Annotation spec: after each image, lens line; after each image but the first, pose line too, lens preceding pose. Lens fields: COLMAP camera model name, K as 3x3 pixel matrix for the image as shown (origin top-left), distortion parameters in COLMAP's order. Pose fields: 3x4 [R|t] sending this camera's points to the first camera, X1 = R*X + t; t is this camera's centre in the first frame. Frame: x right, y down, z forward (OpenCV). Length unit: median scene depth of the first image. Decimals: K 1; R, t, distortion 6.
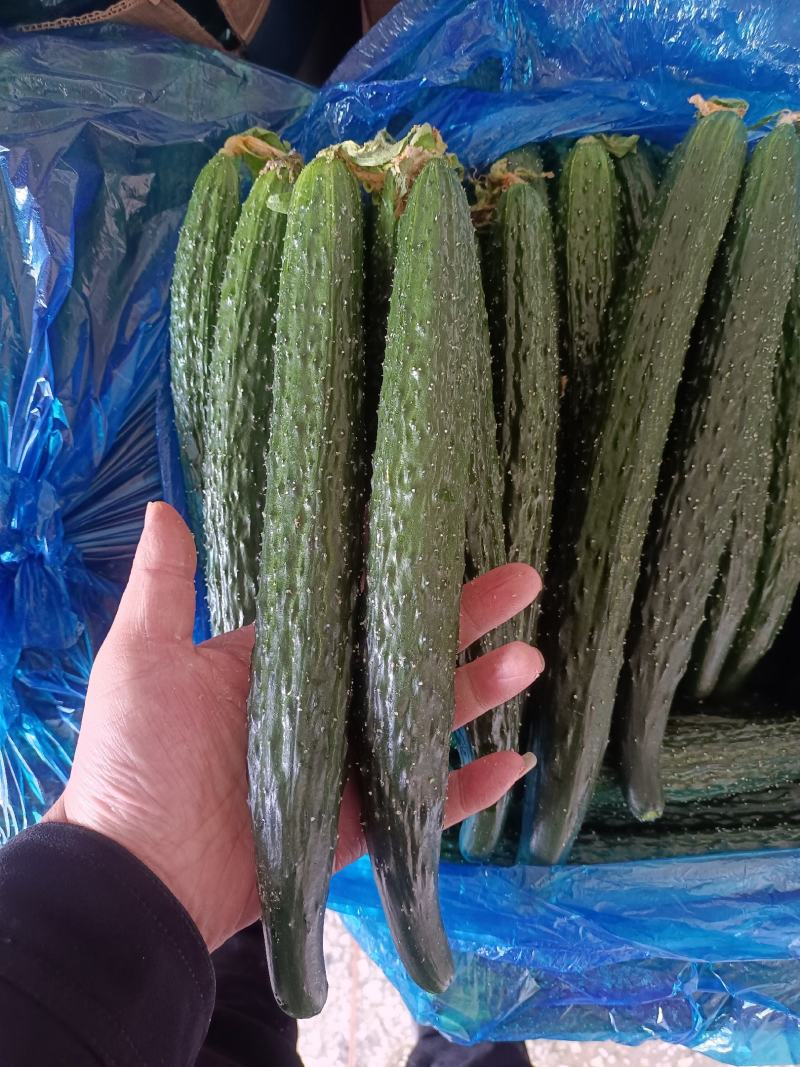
lens RADIAL K [[832.1, 0, 400.0], [0, 832.1, 533.5], [0, 0, 1]] dist [0.111823, -0.123552]
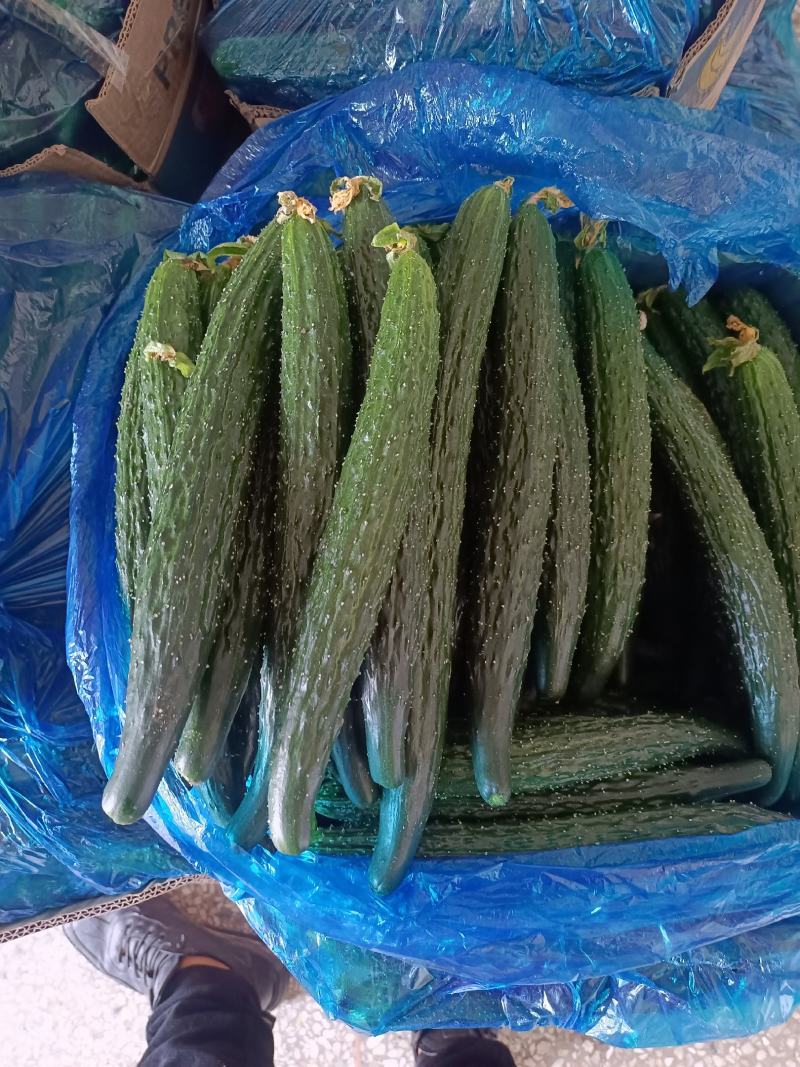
lens RADIAL K [[832.1, 0, 400.0], [0, 832.1, 533.5], [0, 0, 1]] dist [0.111823, -0.123552]
pose [[0.994803, -0.073396, -0.070564, 0.253136], [0.067159, 0.993940, -0.087020, 0.063919], [0.076523, 0.081829, 0.993704, -0.143565]]
